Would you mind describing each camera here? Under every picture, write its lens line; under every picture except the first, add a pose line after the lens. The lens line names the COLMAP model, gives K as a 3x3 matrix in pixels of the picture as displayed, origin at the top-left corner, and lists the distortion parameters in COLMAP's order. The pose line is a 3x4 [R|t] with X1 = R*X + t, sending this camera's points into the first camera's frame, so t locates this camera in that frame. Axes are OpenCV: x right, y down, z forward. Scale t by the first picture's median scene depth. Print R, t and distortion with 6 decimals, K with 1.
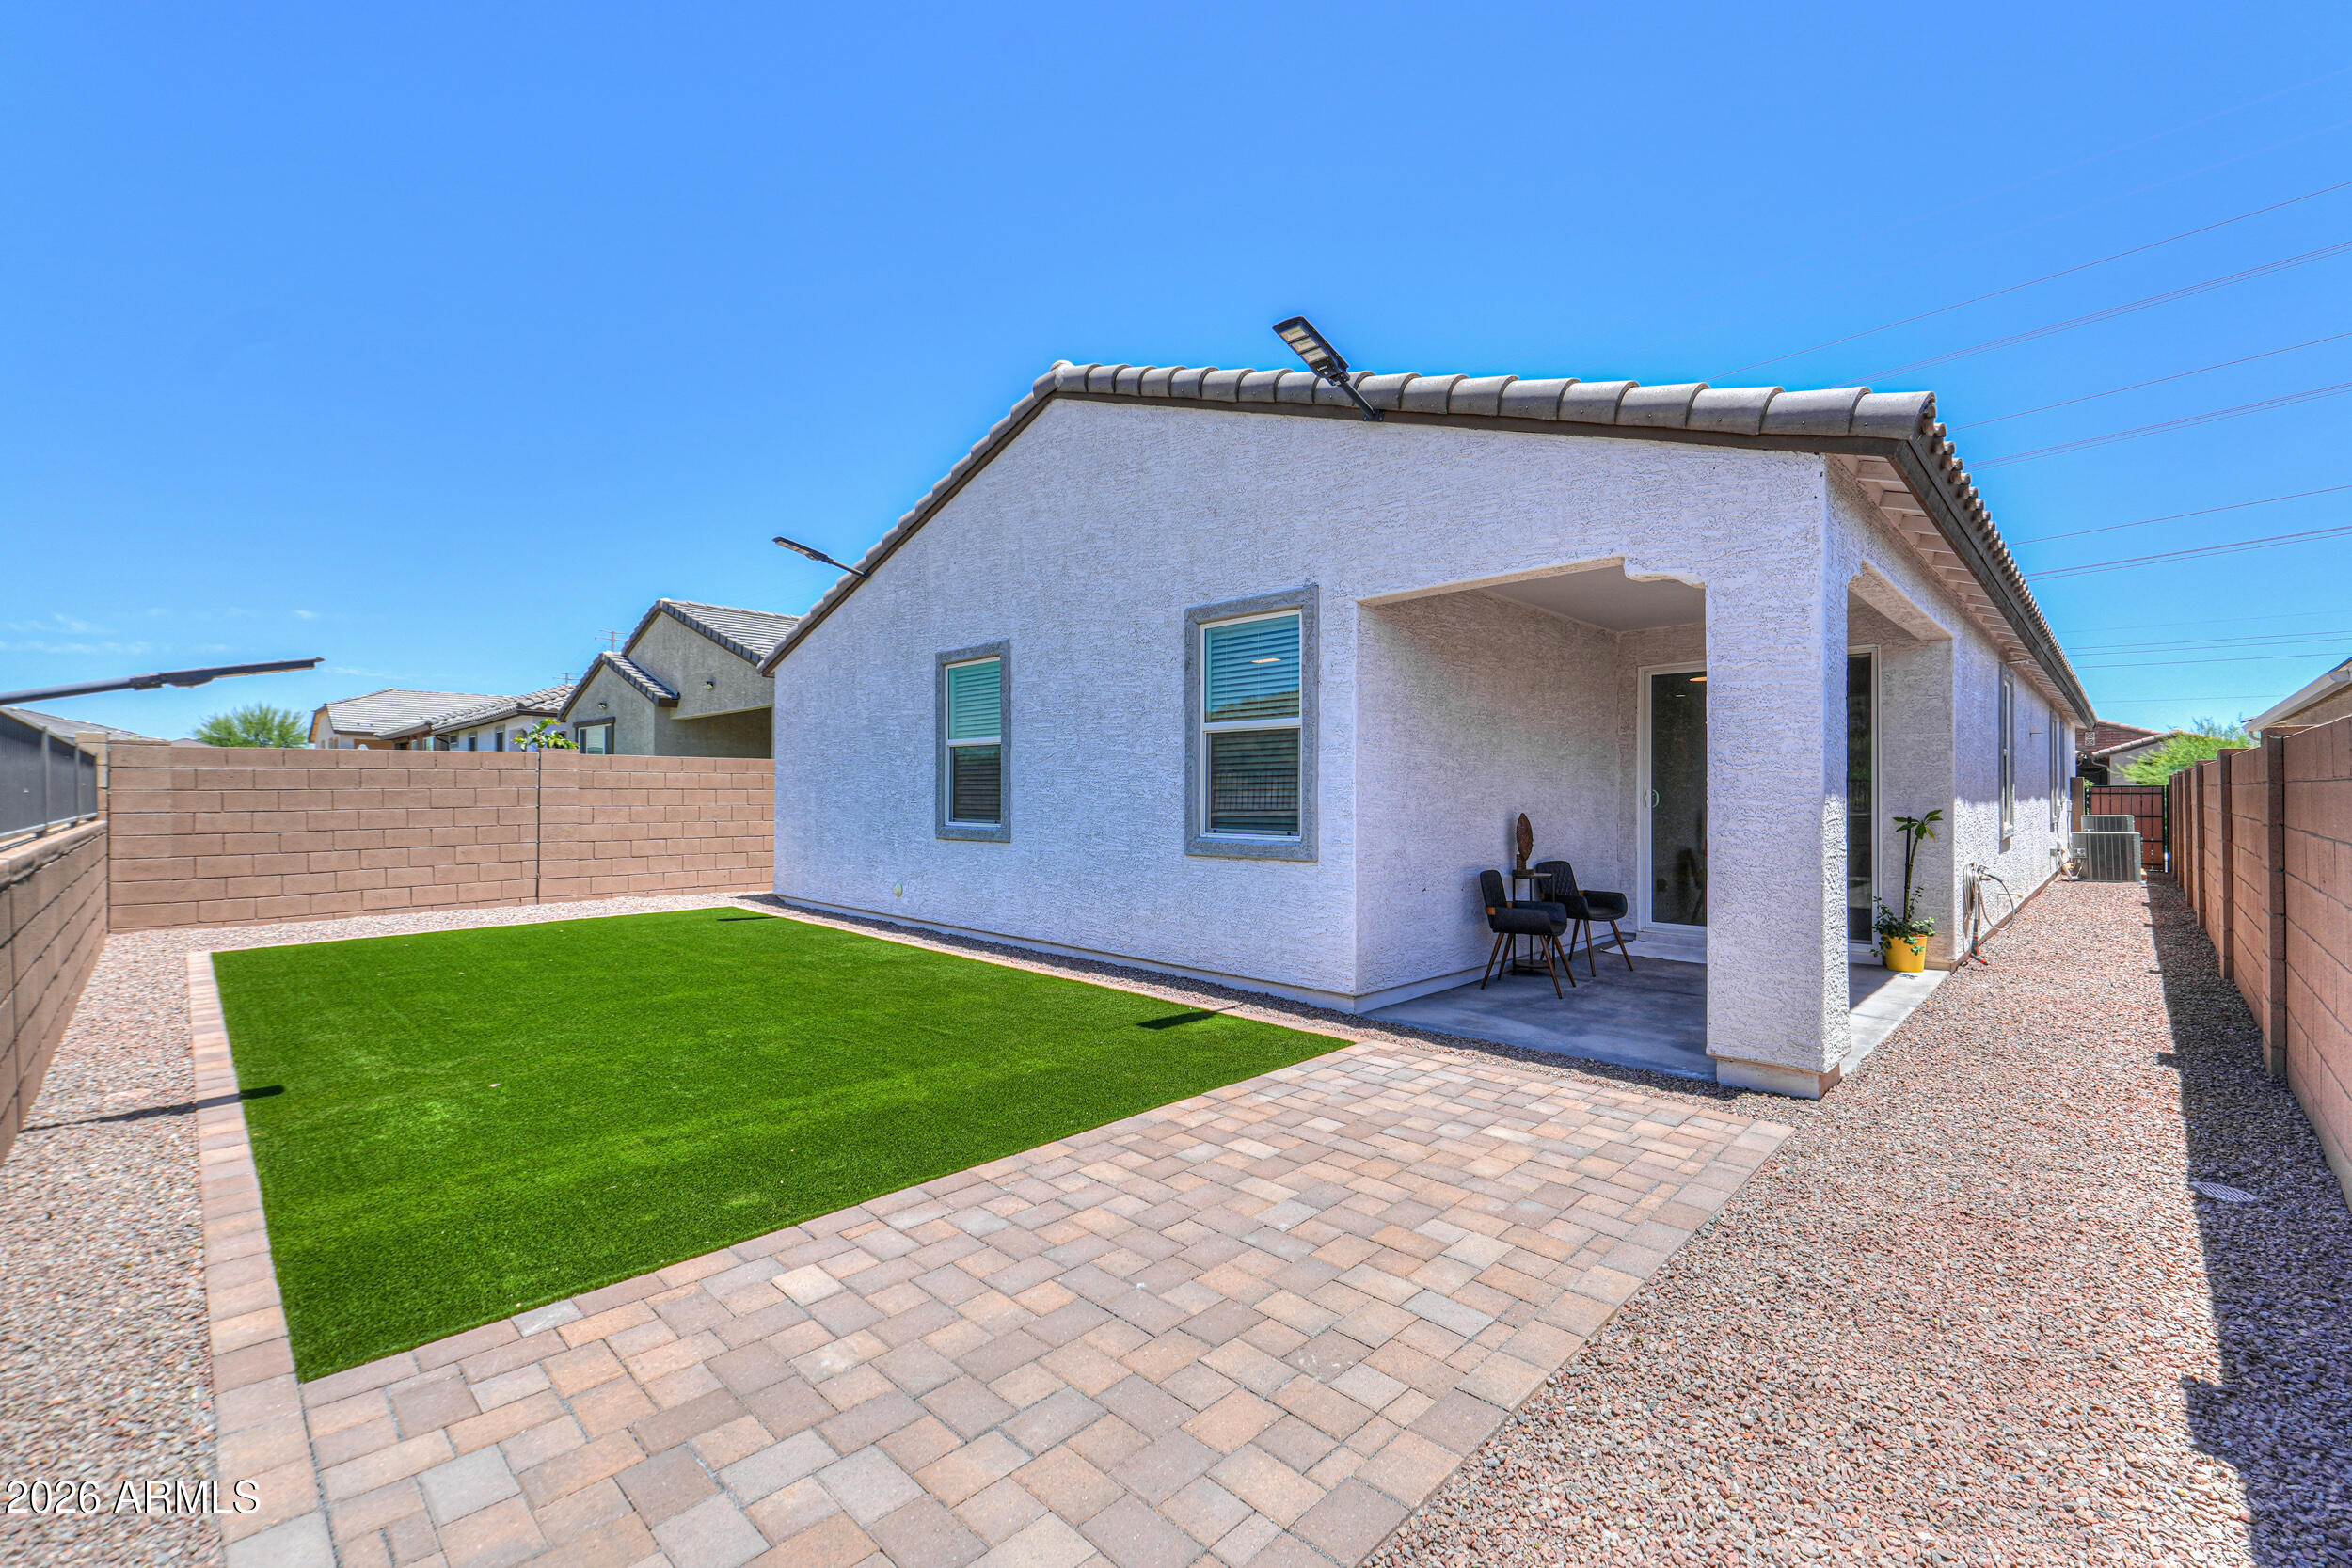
lens RADIAL K [[994.1, 0, 1138.8], [0, 994.1, 783.1], [0, 0, 1]] dist [-0.000797, -0.000571]
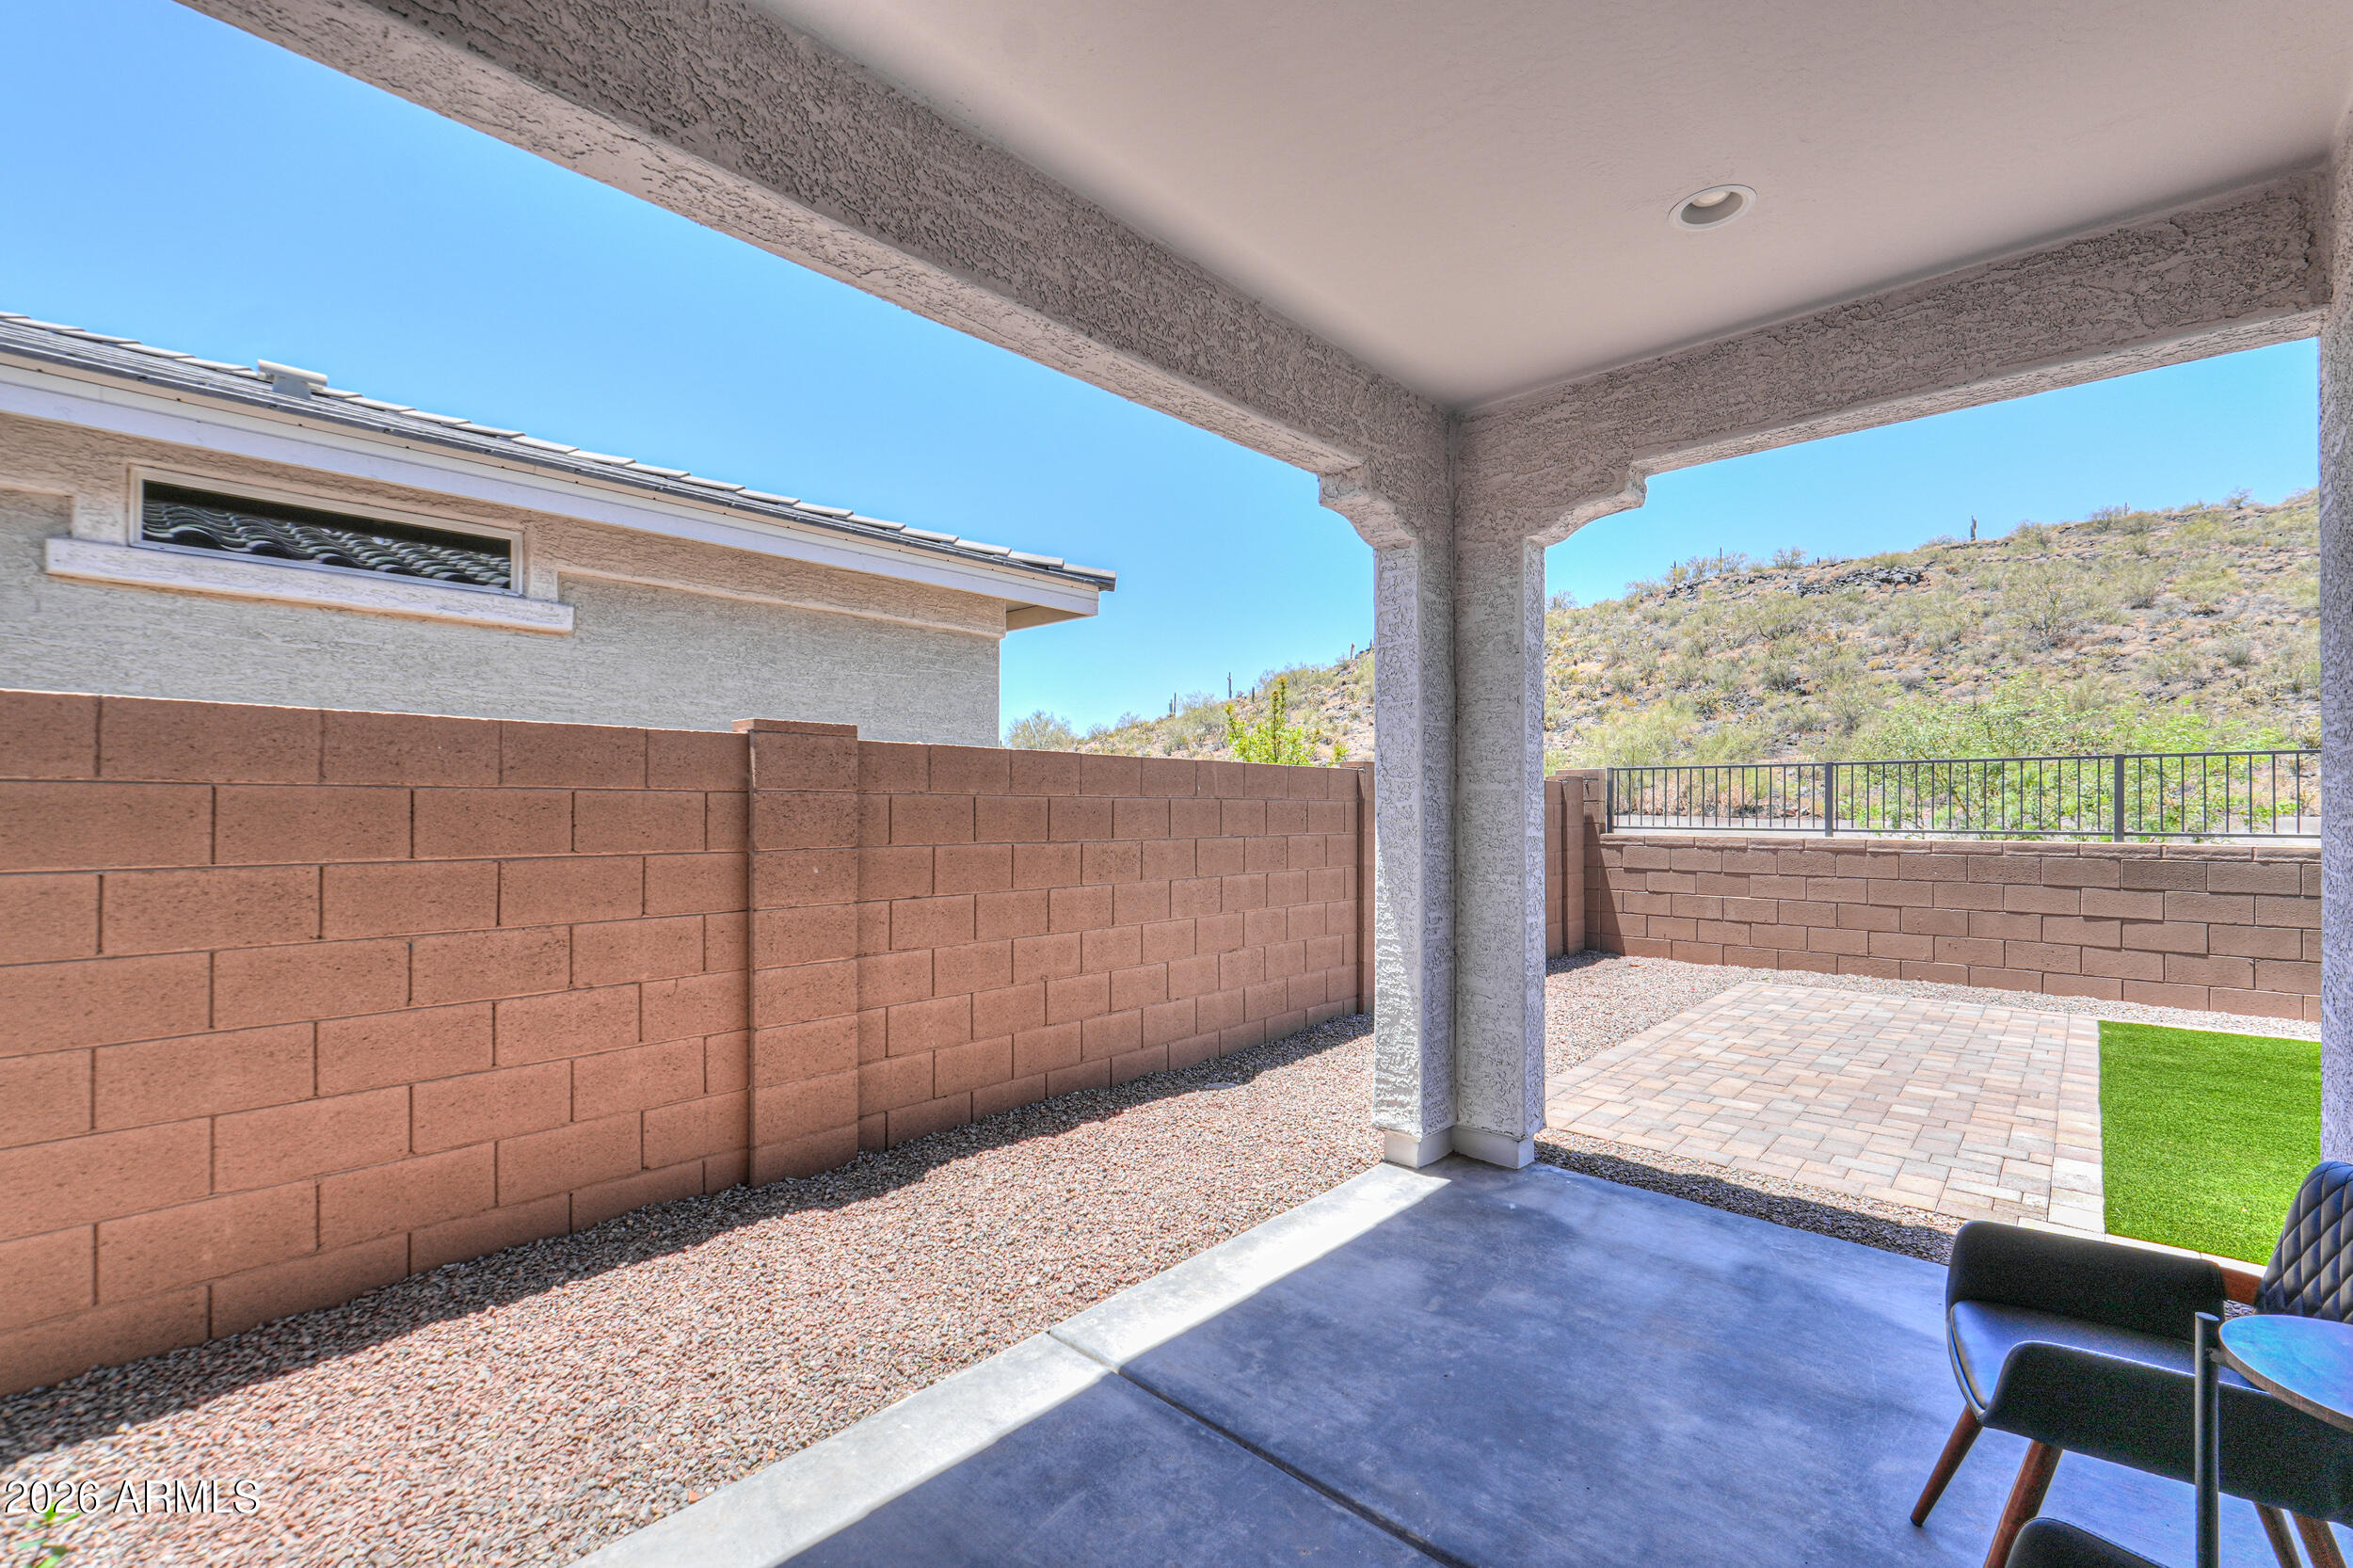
lens RADIAL K [[994.6, 0, 1158.0], [0, 994.6, 779.3], [0, 0, 1]] dist [-0.000797, -0.000571]
pose [[-0.999345, -0.001482, -0.036166, 1.164110], [-0.000070, 0.999239, -0.039007, 0.026251], [0.036196, -0.038979, -0.998584, 2.297524]]
